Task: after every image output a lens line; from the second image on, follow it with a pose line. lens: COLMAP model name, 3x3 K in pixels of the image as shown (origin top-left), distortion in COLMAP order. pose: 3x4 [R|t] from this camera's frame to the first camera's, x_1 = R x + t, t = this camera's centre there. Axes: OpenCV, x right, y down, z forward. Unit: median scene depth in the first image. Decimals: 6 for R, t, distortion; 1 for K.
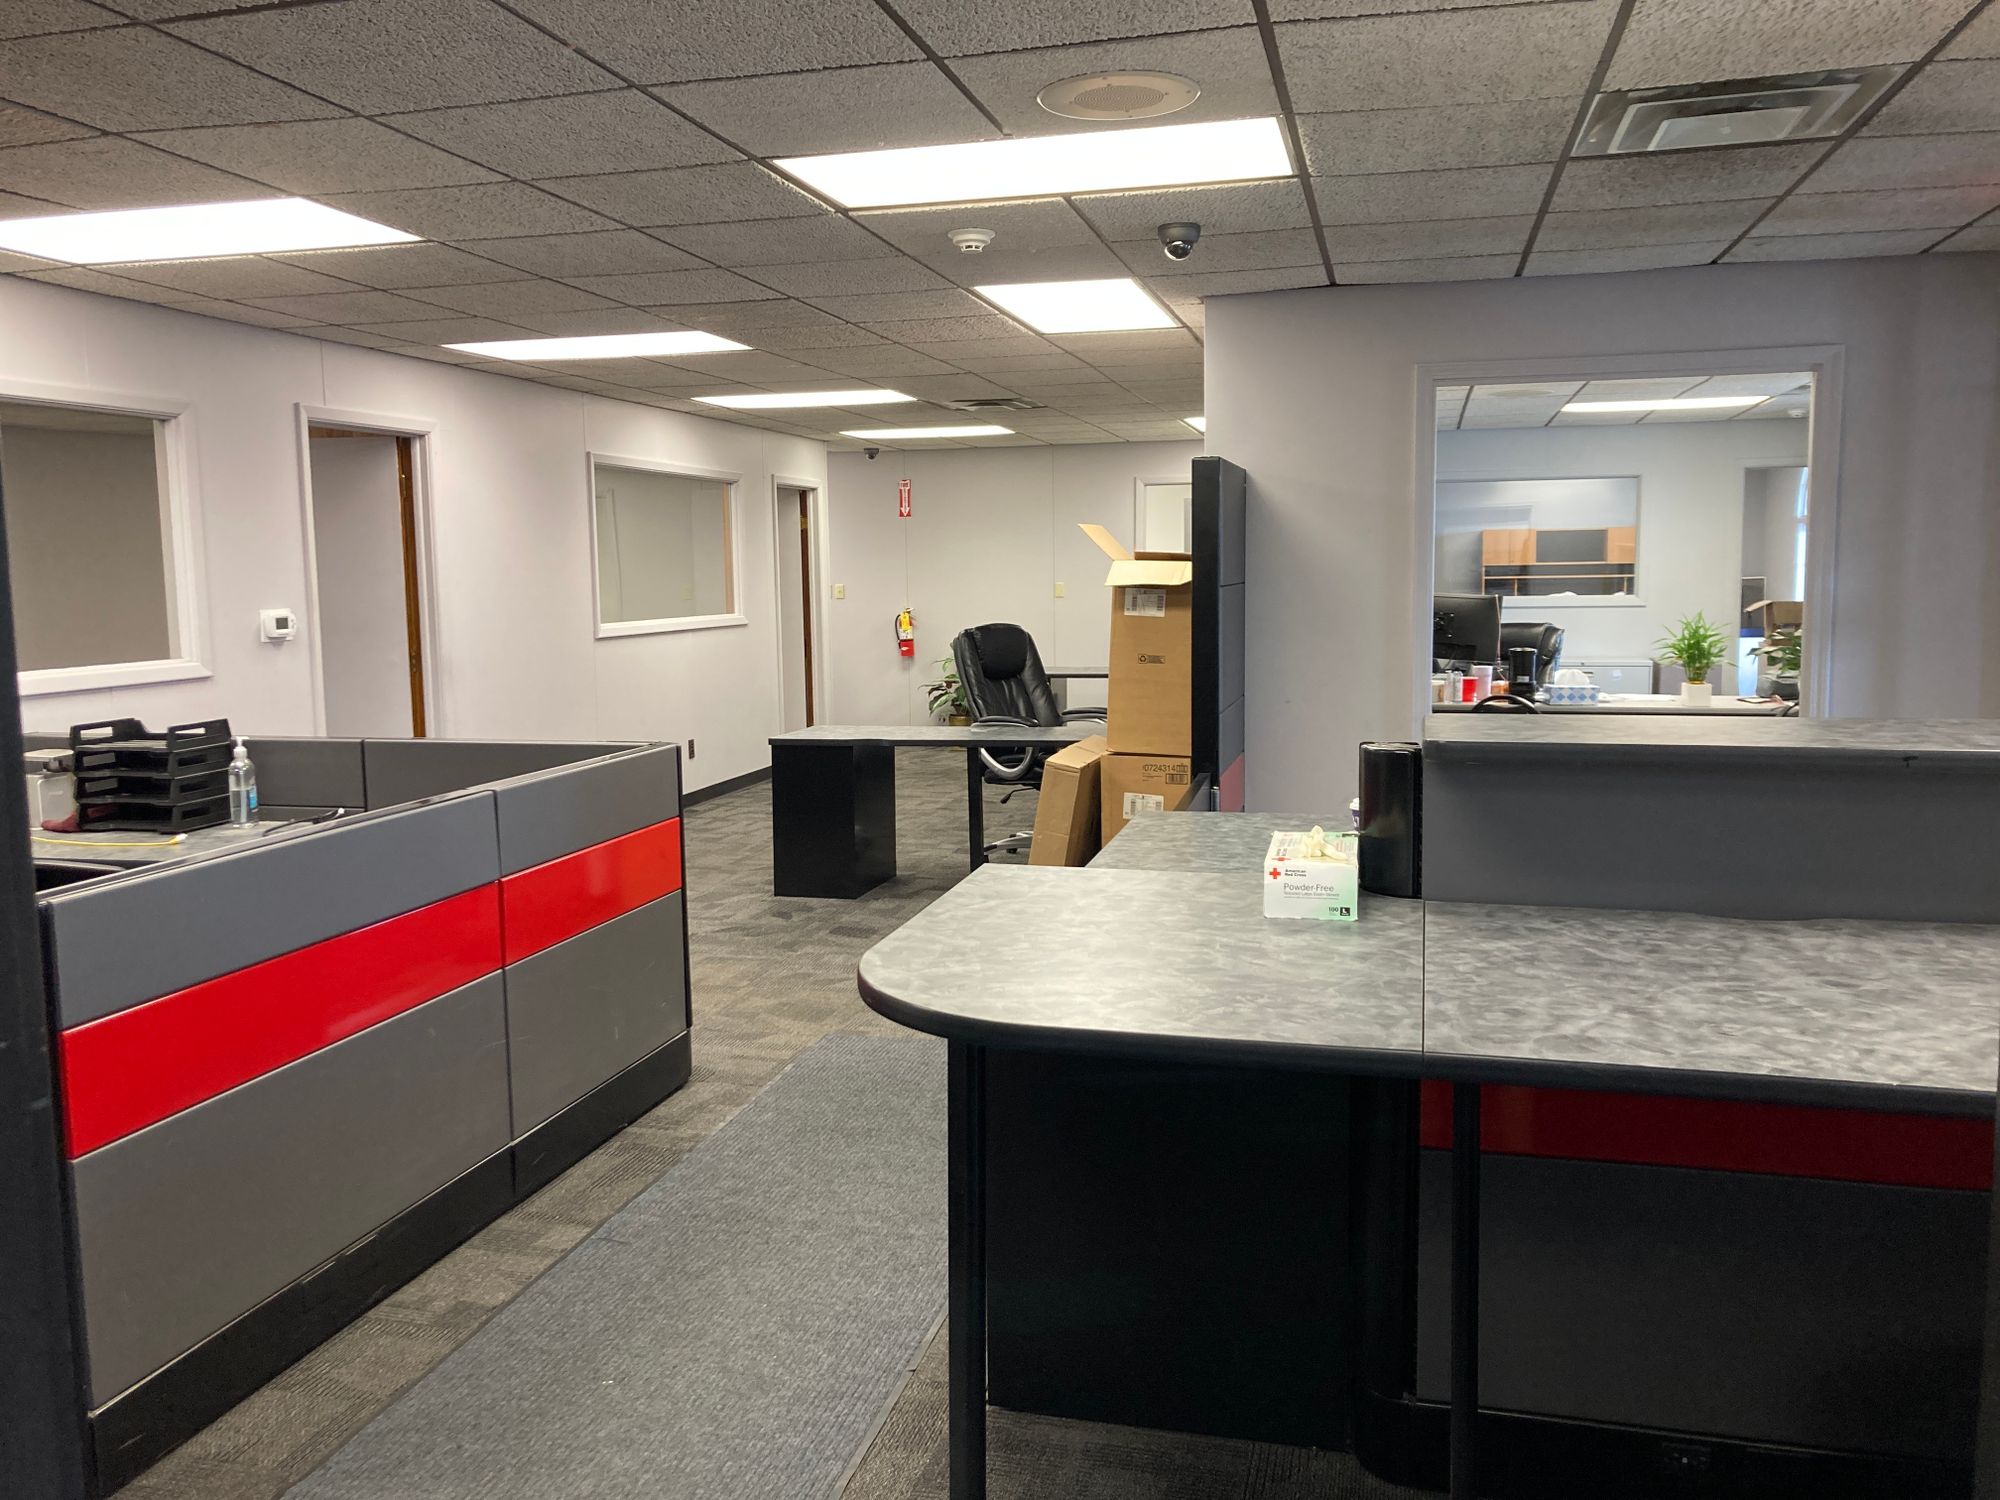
lens RADIAL K [[1630.4, 0, 996.9], [0, 1630.4, 745.2], [0, 0, 1]] dist [0.039553, -0.004989]
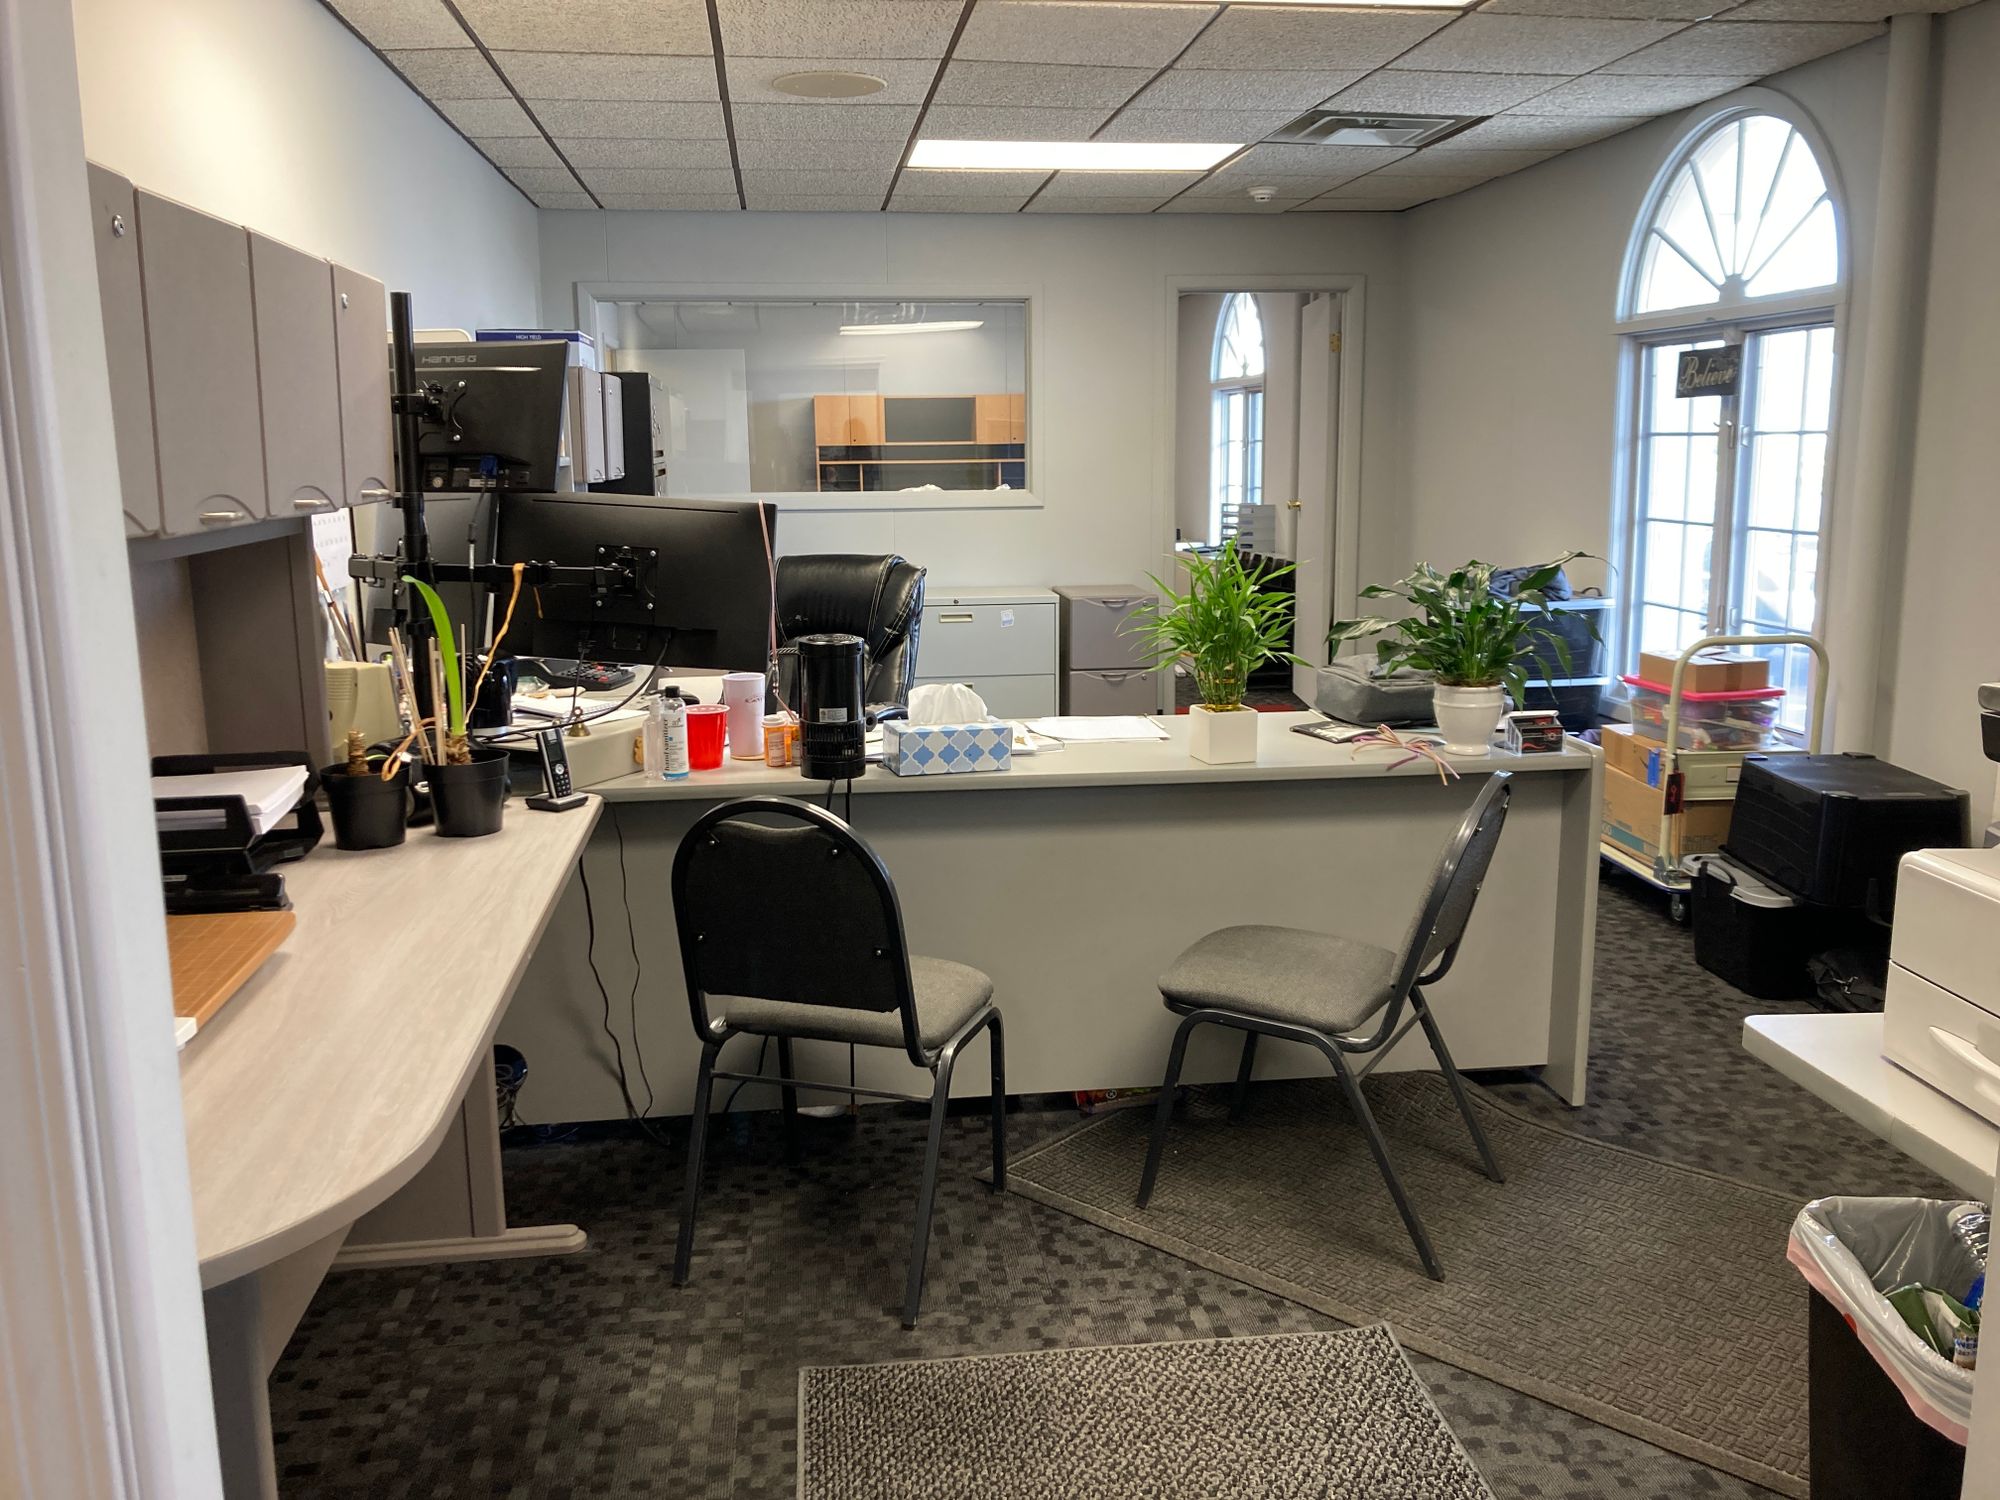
lens RADIAL K [[1630.4, 0, 999.3], [0, 1630.4, 738.8], [0, 0, 1]] dist [0.039553, -0.004989]
pose [[0.930170, -0.059050, 0.362348, 0.212487], [0.036160, 0.996917, 0.069637, -0.059357], [-0.365343, -0.051672, 0.929438, 0.610040]]
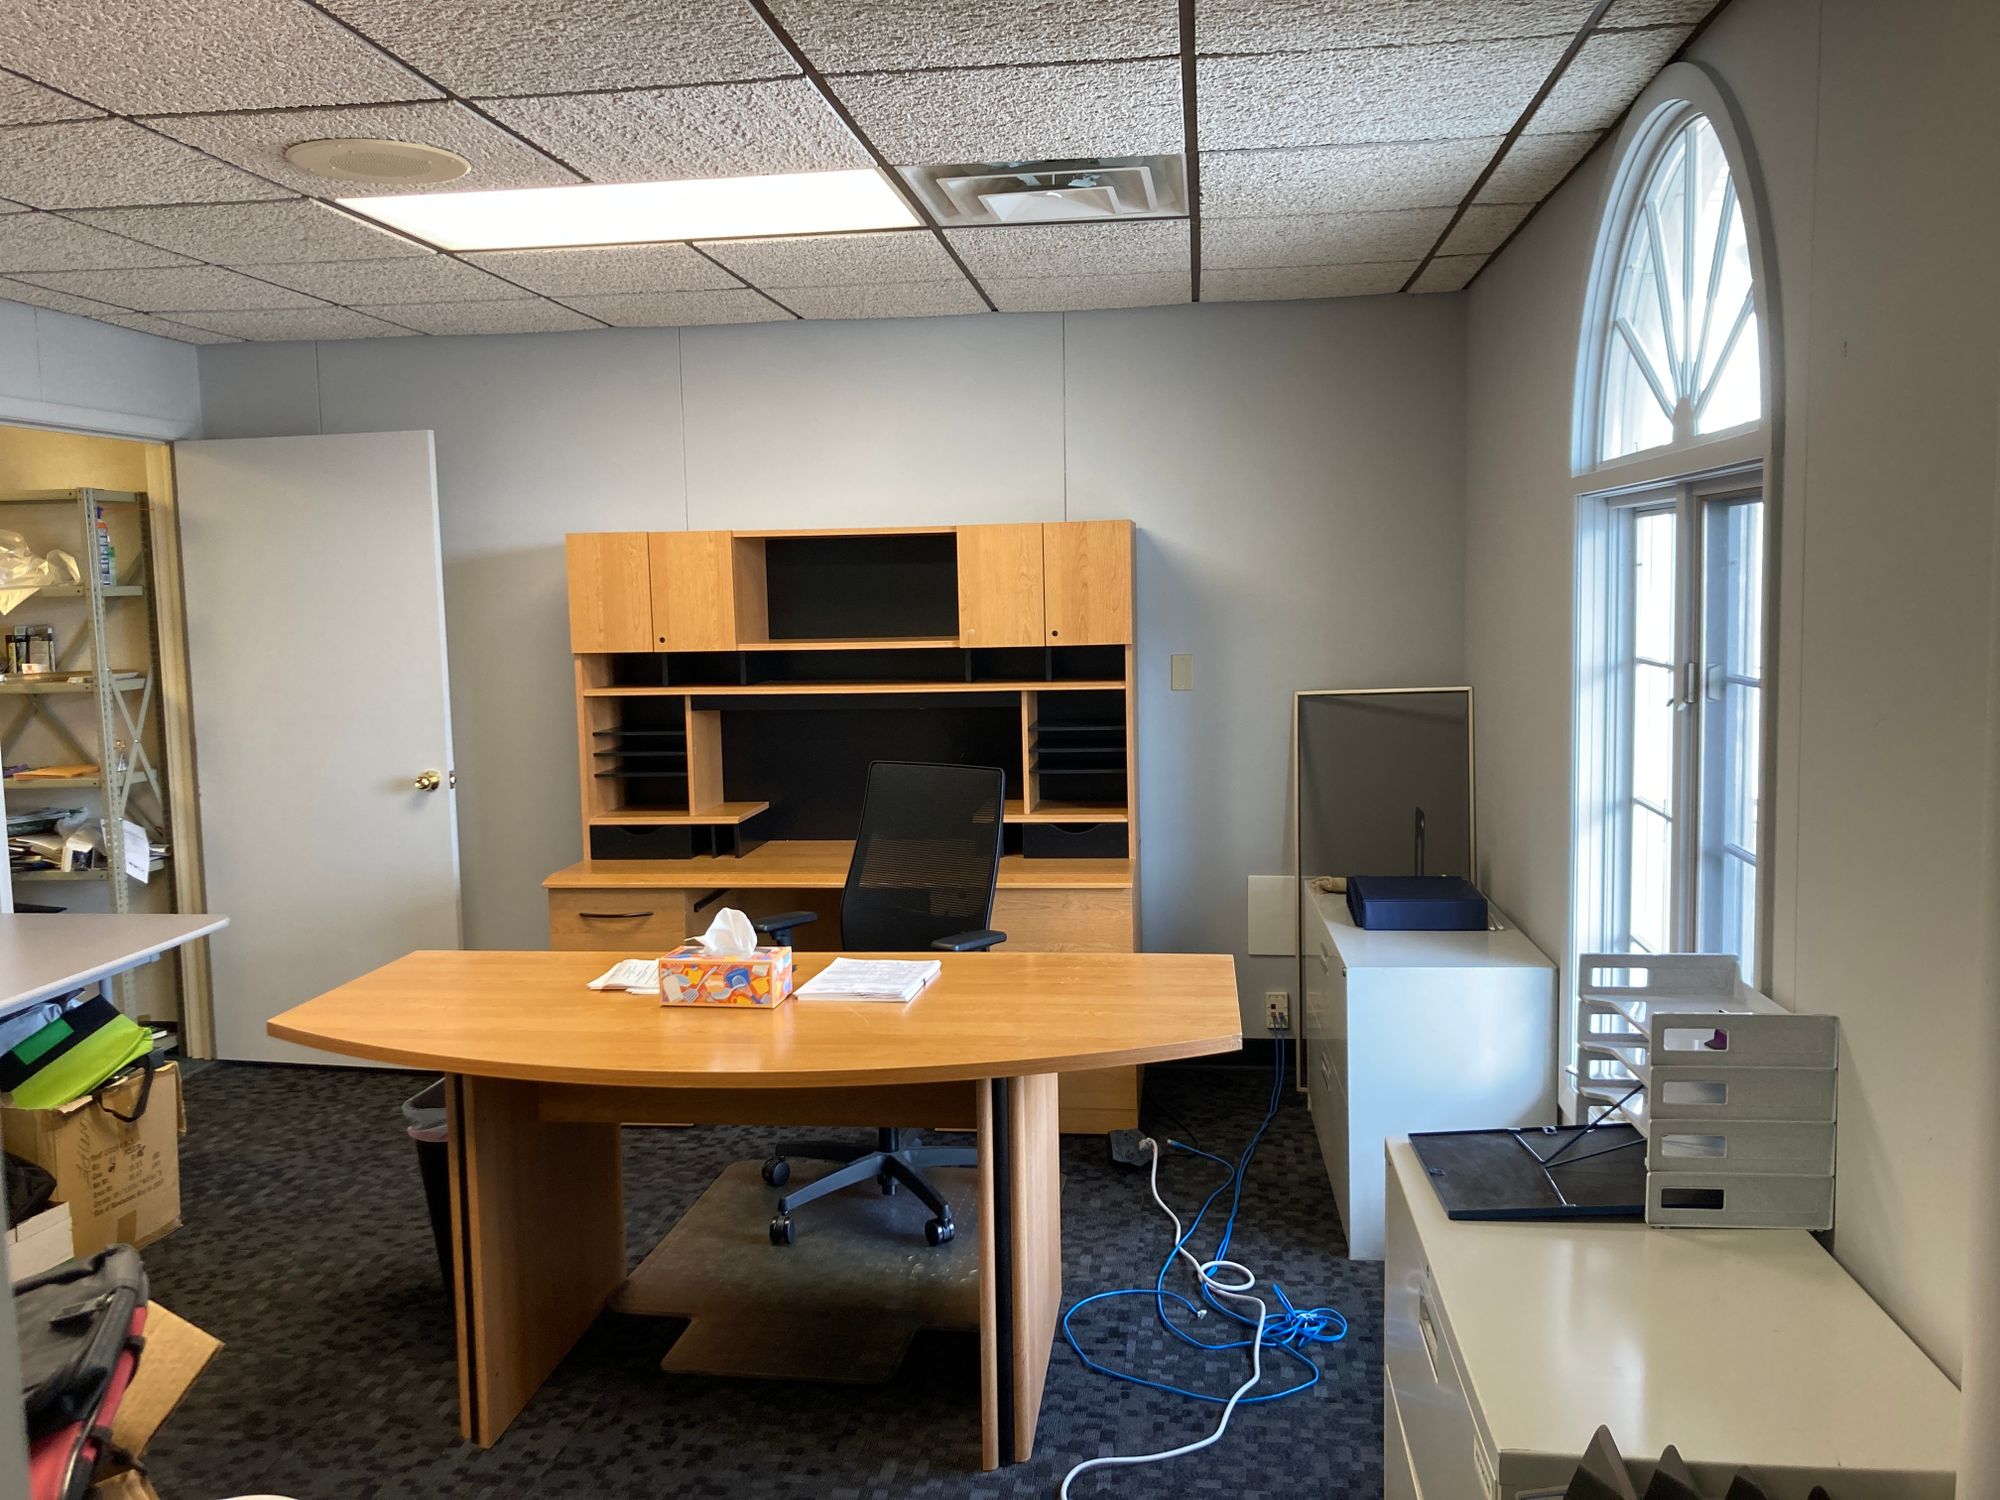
lens RADIAL K [[1630.4, 0, 998.9], [0, 1630.4, 749.9], [0, 0, 1]] dist [0.039553, -0.004989]
pose [[0.992827, -0.024389, 0.117047, 0.548293], [0.025962, 0.999592, -0.011931, -0.145946], [-0.116708, 0.014884, 0.993055, 1.183391]]
